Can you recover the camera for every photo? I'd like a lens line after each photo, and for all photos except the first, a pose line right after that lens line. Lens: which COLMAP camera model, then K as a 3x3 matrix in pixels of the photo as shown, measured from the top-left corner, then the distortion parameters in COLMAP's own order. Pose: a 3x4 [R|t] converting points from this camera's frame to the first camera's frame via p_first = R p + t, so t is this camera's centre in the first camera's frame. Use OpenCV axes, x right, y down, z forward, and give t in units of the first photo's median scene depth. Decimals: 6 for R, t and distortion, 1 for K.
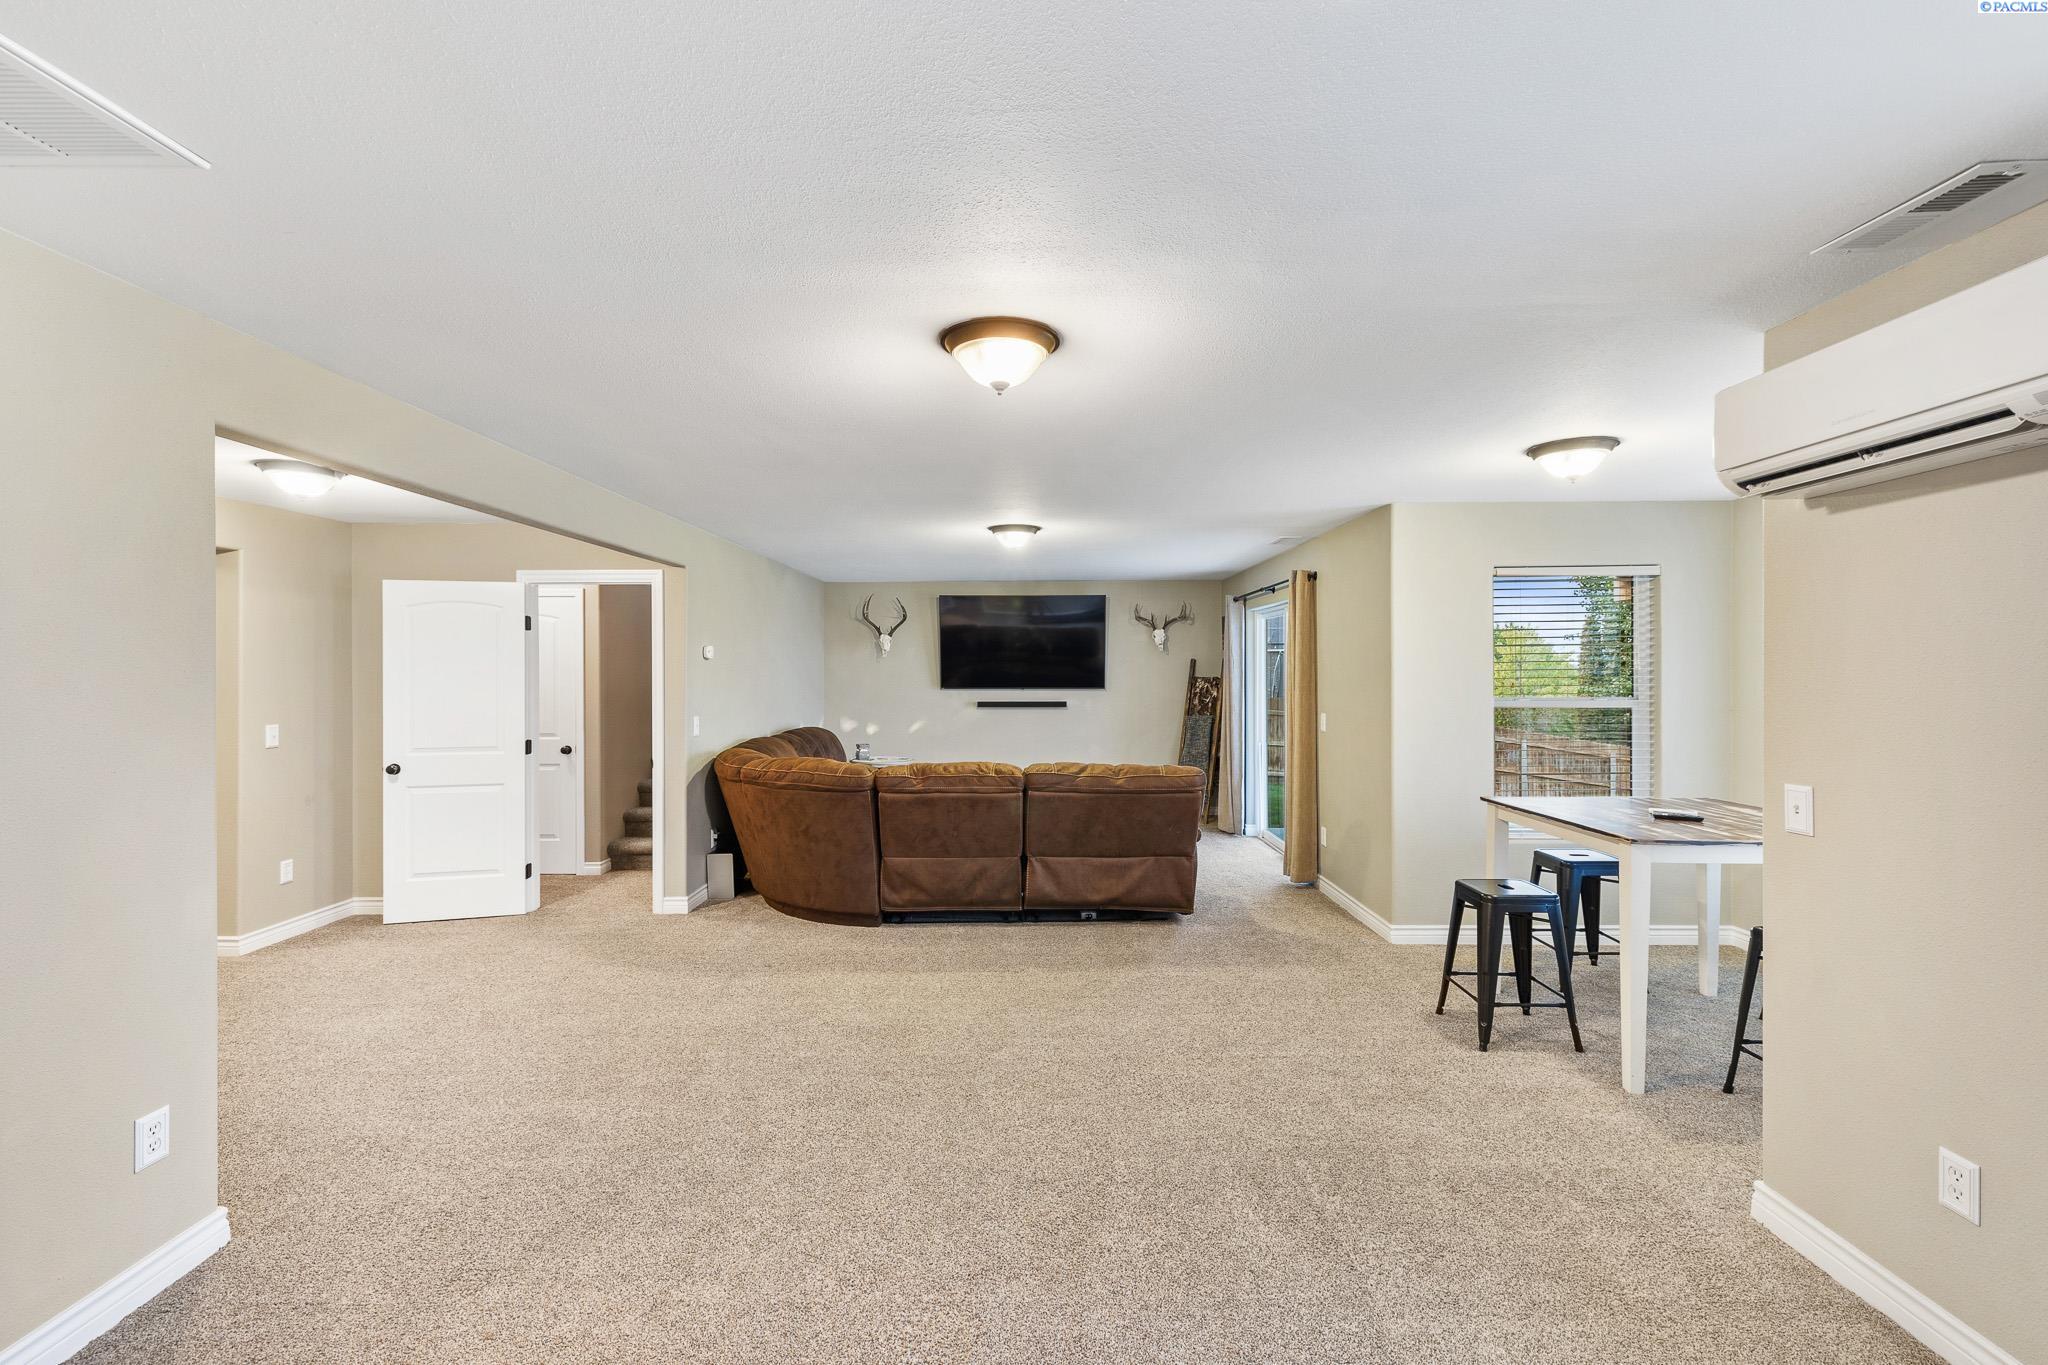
lens RADIAL K [[861.0, 0, 1023.3], [0, 861.0, 696.1], [0, 0, 1]] dist [-0.000914, 0.000305]
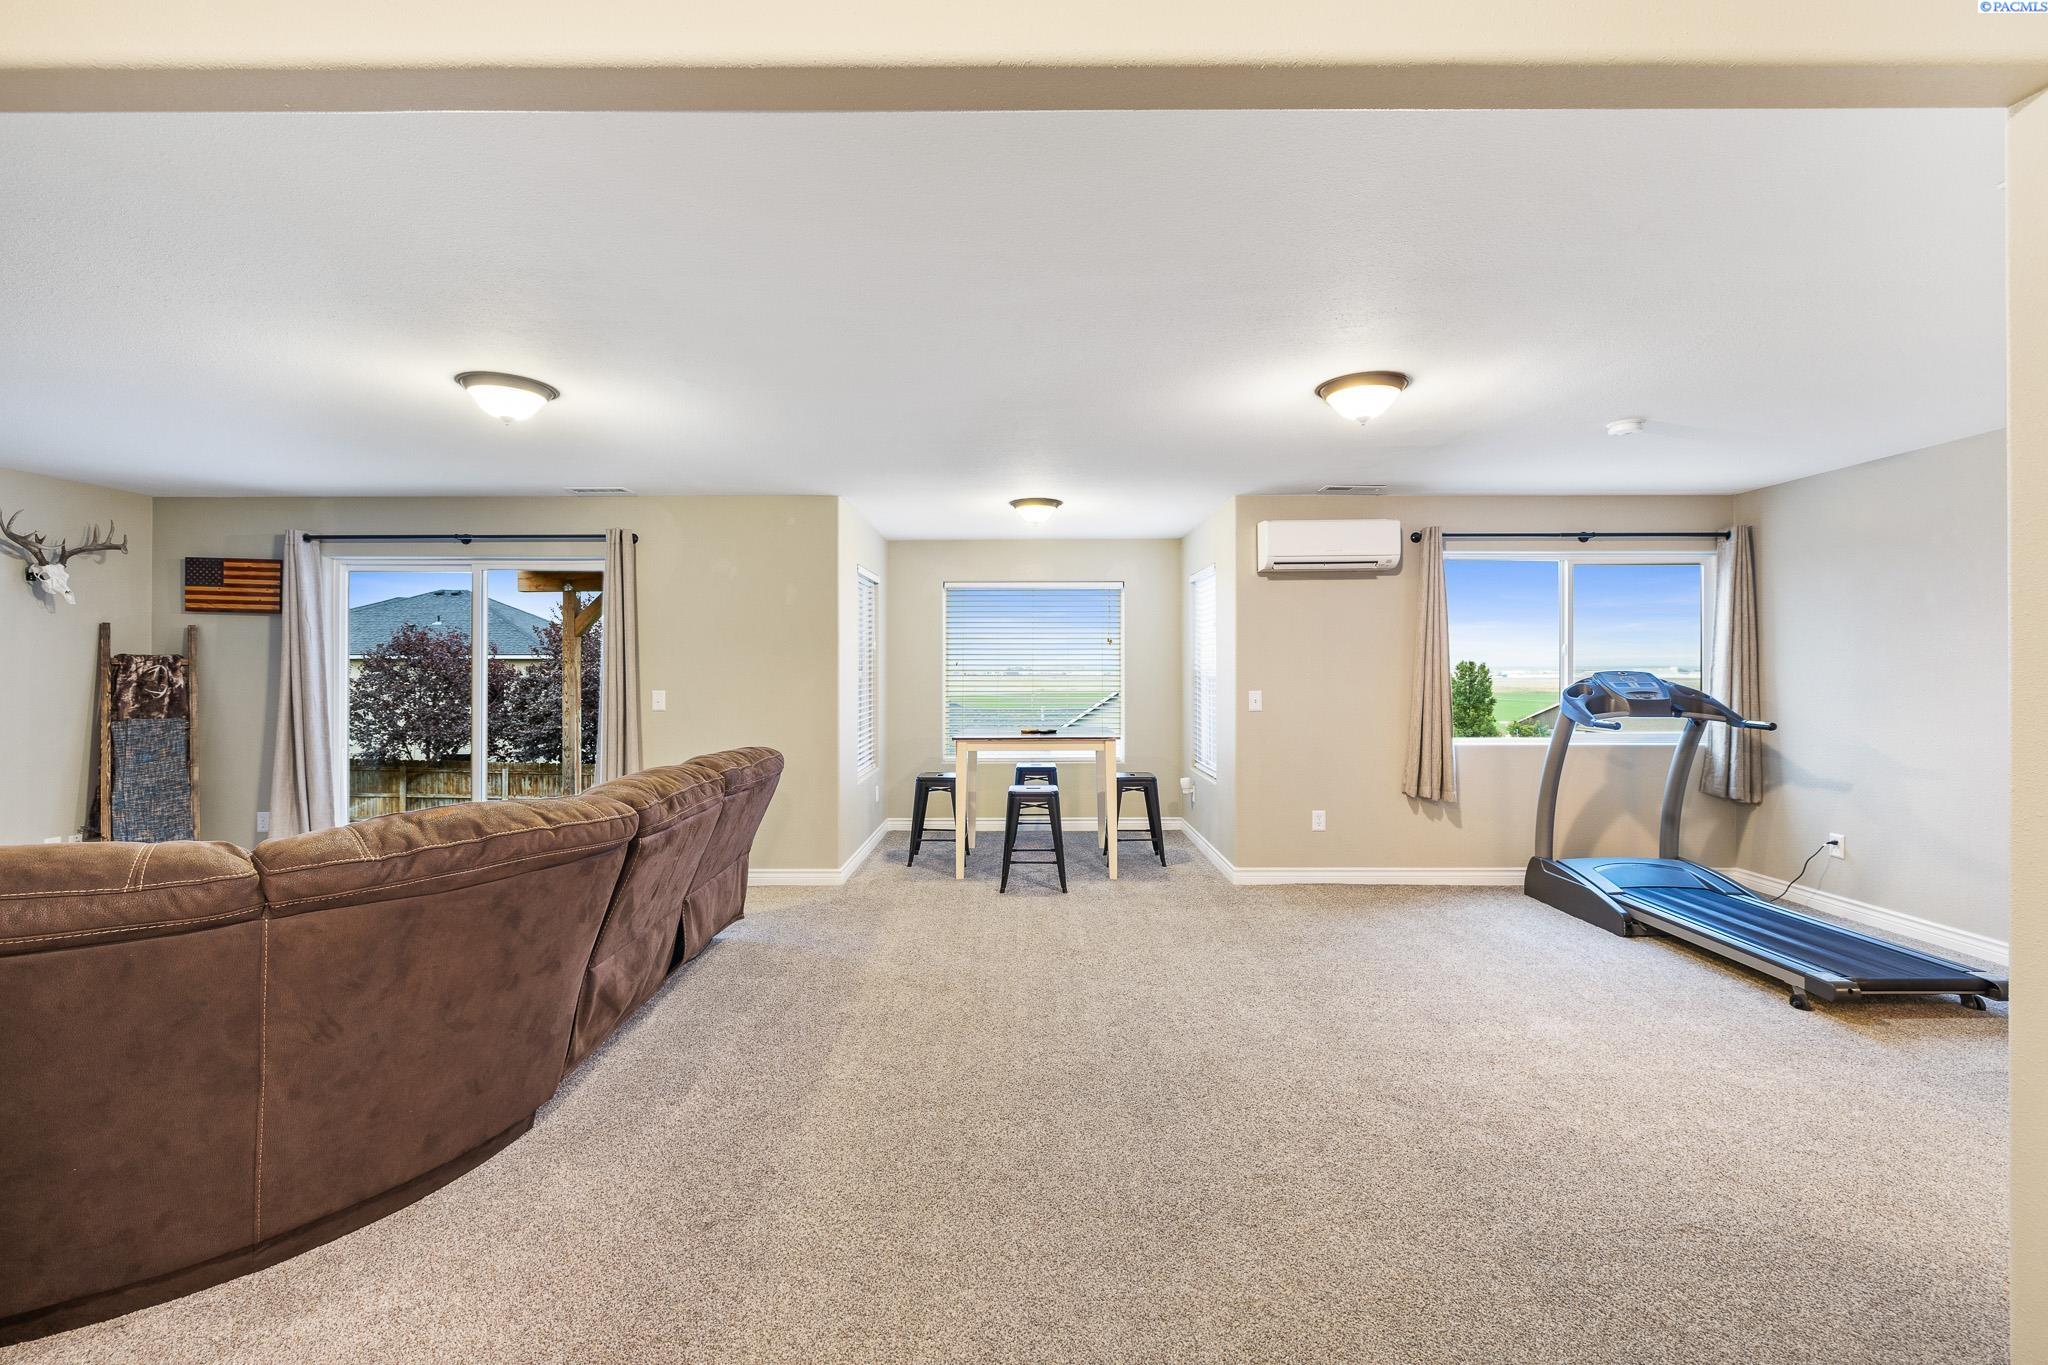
lens RADIAL K [[861.0, 0, 1005.8], [0, 861.0, 666.4], [0, 0, 1]] dist [-0.000914, 0.000305]
pose [[0.023960, 0.005476, 0.999698, -0.372968], [0.029073, 0.999558, -0.006172, 0.007017], [-0.999290, 0.029212, 0.023790, 0.397524]]
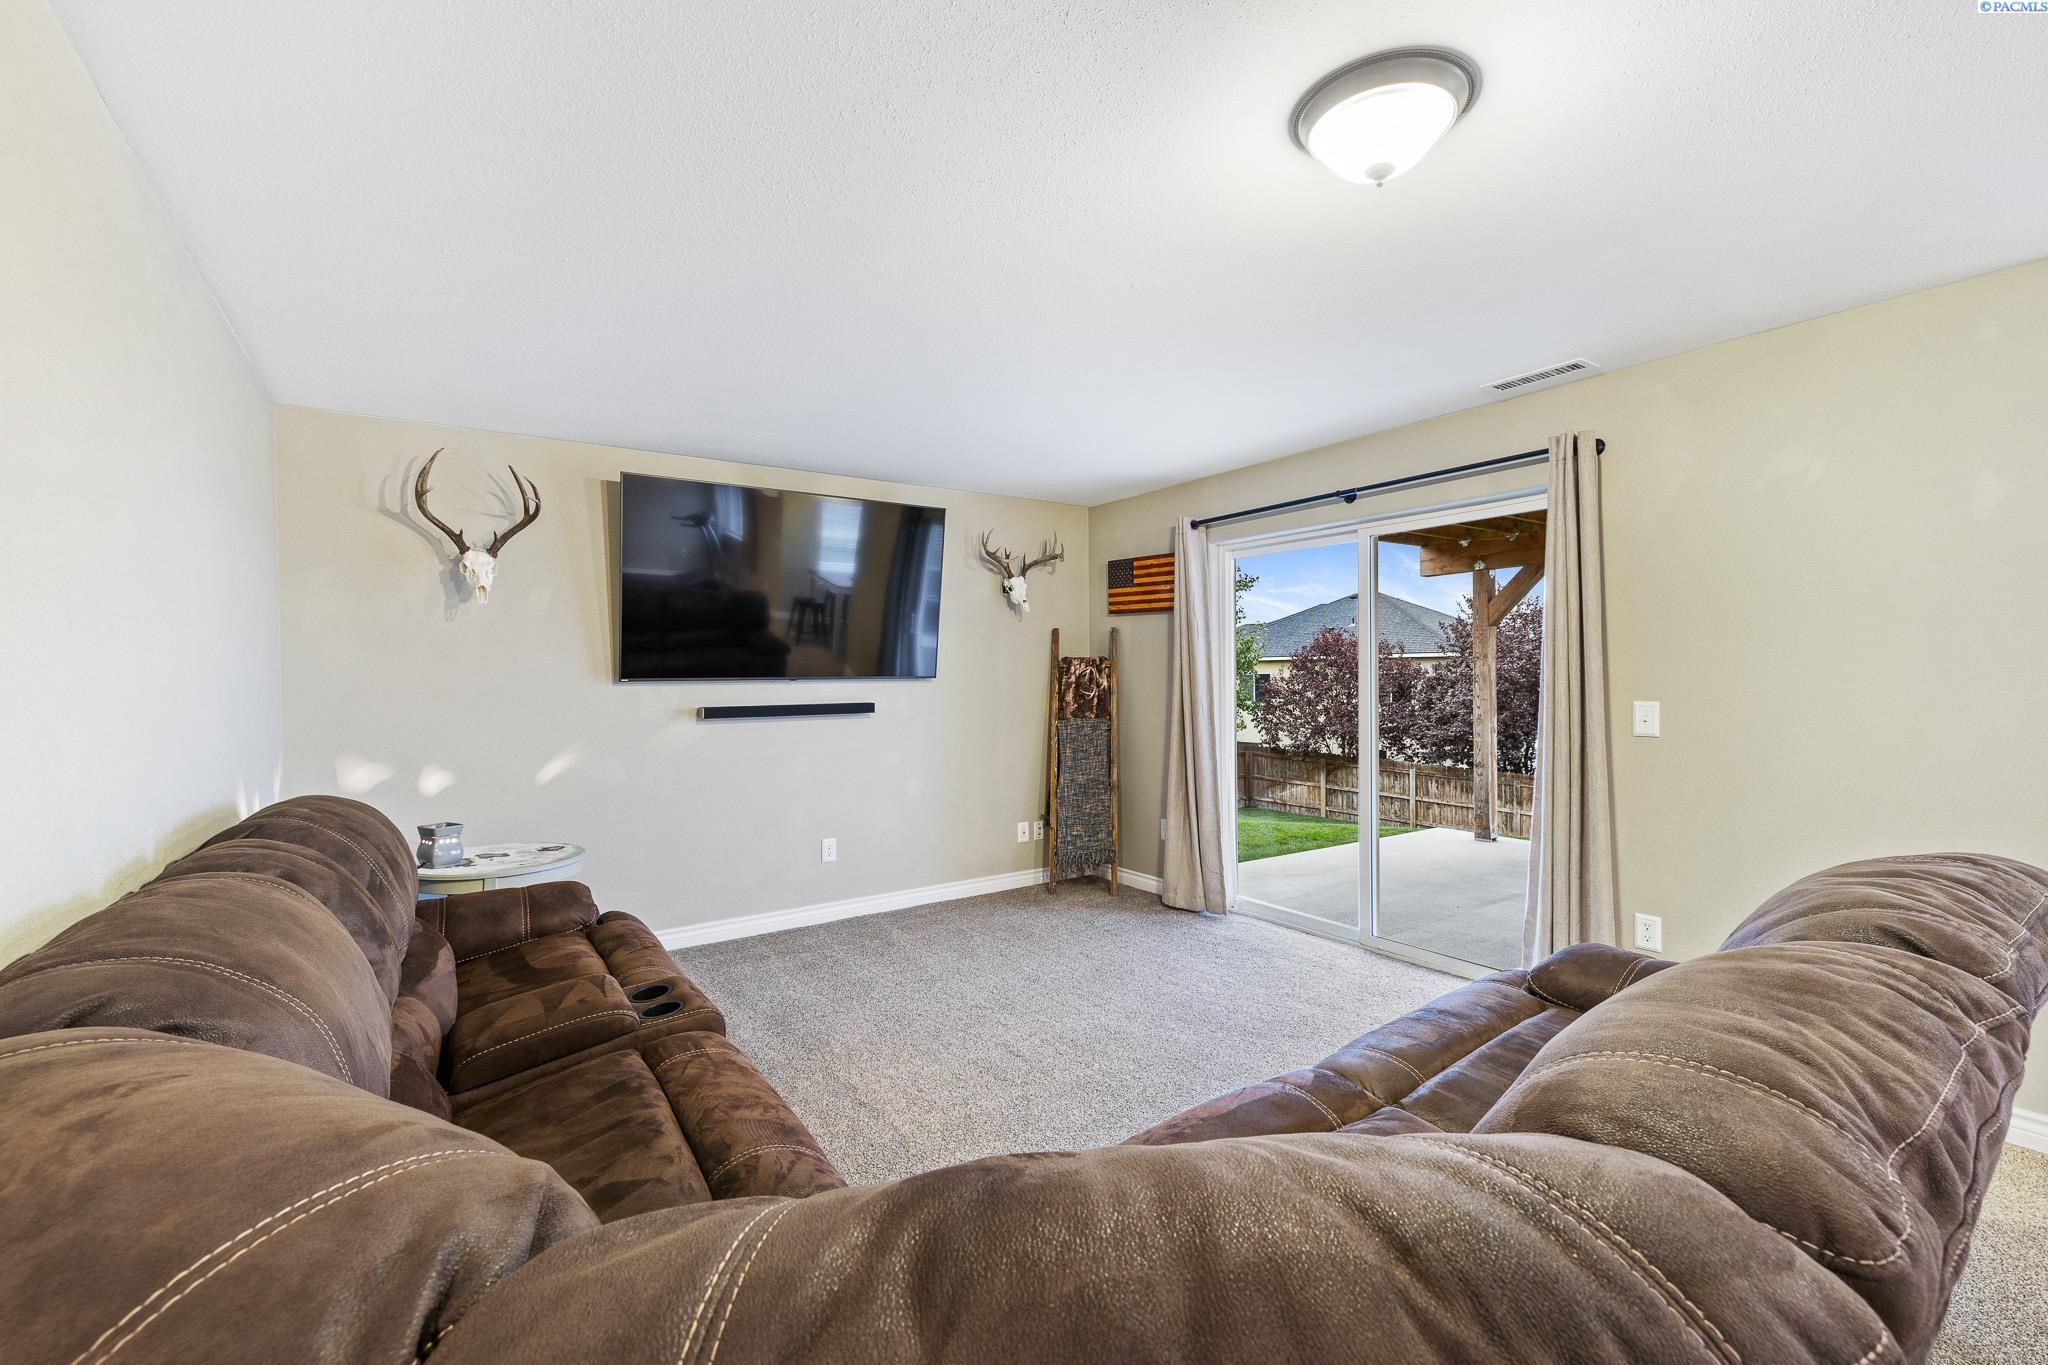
lens RADIAL K [[861.0, 0, 1033.2], [0, 861.0, 683.9], [0, 0, 1]] dist [-0.000914, 0.000305]
pose [[0.823443, -0.014745, 0.567207, -0.175882], [0.025837, 0.999600, -0.011524, 0.003560], [-0.566810, 0.024144, 0.823494, 0.510286]]
